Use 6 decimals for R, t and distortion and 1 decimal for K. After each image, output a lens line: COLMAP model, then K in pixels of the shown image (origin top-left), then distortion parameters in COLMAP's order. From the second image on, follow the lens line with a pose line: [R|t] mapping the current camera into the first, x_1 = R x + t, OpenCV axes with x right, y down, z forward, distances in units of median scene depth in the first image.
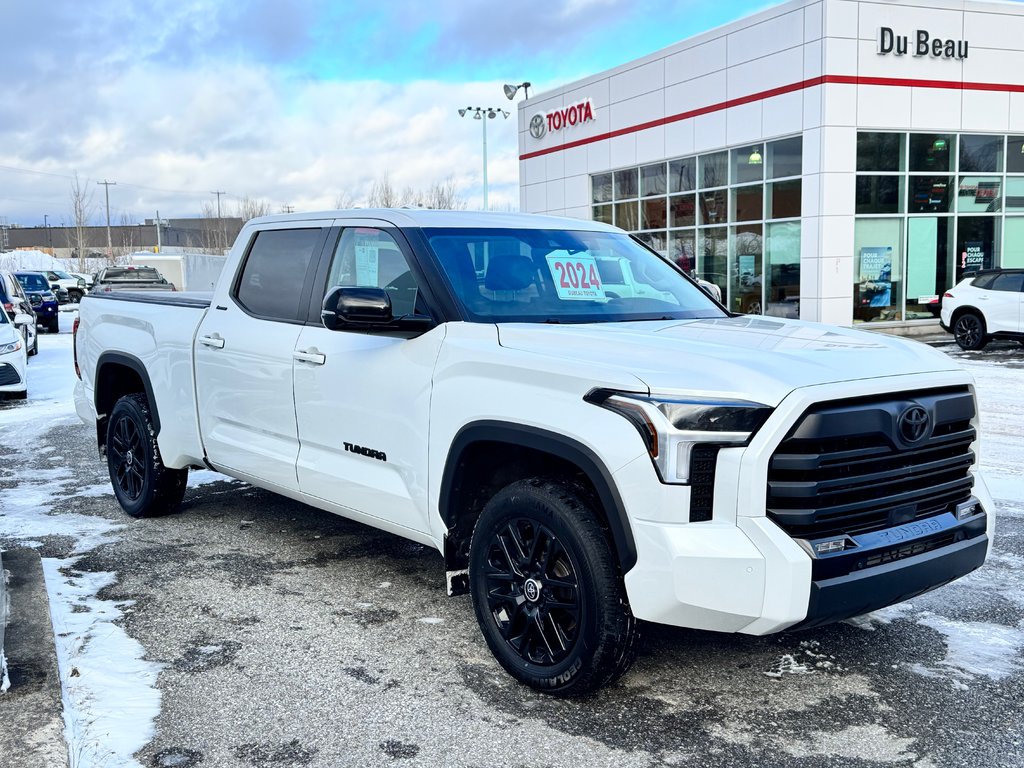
lens RADIAL K [[1091.1, 0, 510.5], [0, 1091.1, 385.2], [0, 0, 1]] dist [0.201253, -0.438740]
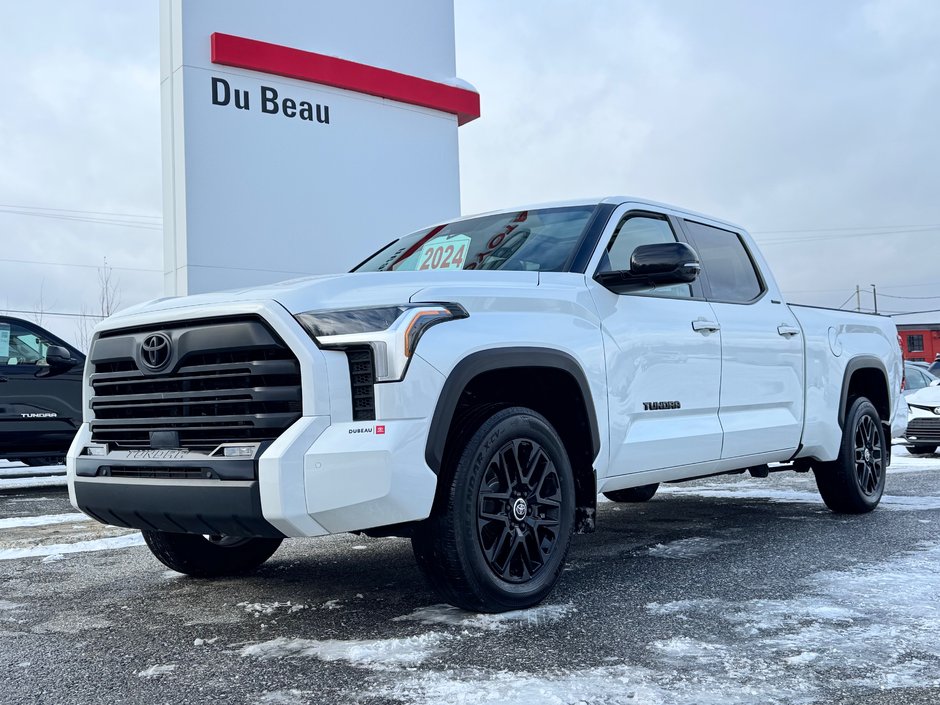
lens RADIAL K [[999.7, 0, 471.2], [0, 999.7, 356.5], [0, 0, 1]] dist [0.211407, -0.468291]
pose [[0.196445, -0.054999, -0.978971, 1.101144], [-0.069511, 0.995132, -0.069855, 0.069744], [0.978048, 0.081772, 0.191666, 0.897322]]
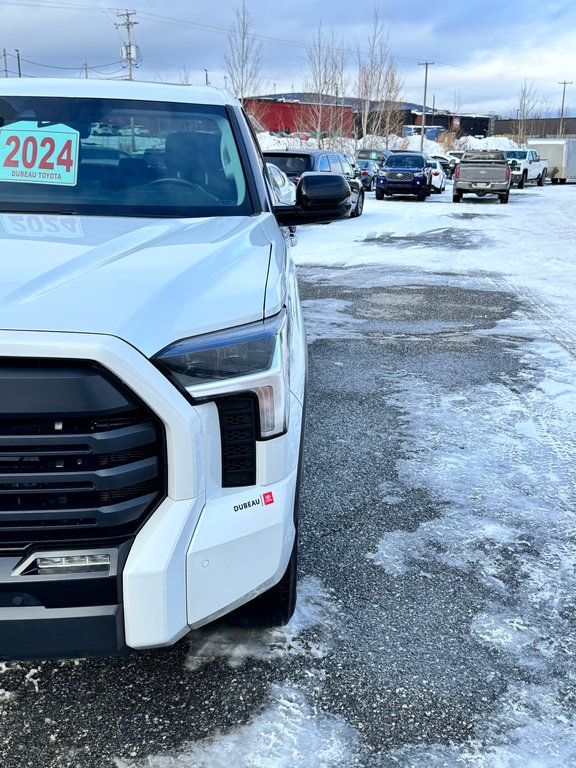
lens RADIAL K [[815.7, 0, 291.0], [0, 815.7, 385.5], [0, 0, 1]] dist [0.210597, -0.457851]
pose [[0.781259, 0.186529, -0.595686, 0.664572], [-0.084257, 0.977087, 0.195453, -0.071603], [0.618495, -0.102509, 0.779074, 0.641304]]
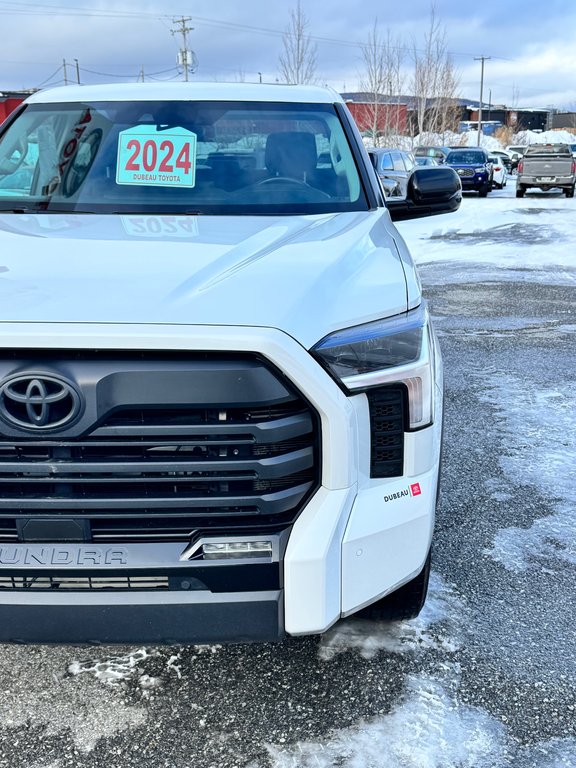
lens RADIAL K [[816.8, 0, 287.2], [0, 816.8, 385.4], [0, 0, 1]] dist [0.211407, -0.468291]
pose [[0.739546, 0.179920, -0.648614, 0.630203], [-0.063446, 0.977957, 0.198935, -0.063928], [0.670109, -0.105970, 0.734660, 0.603470]]
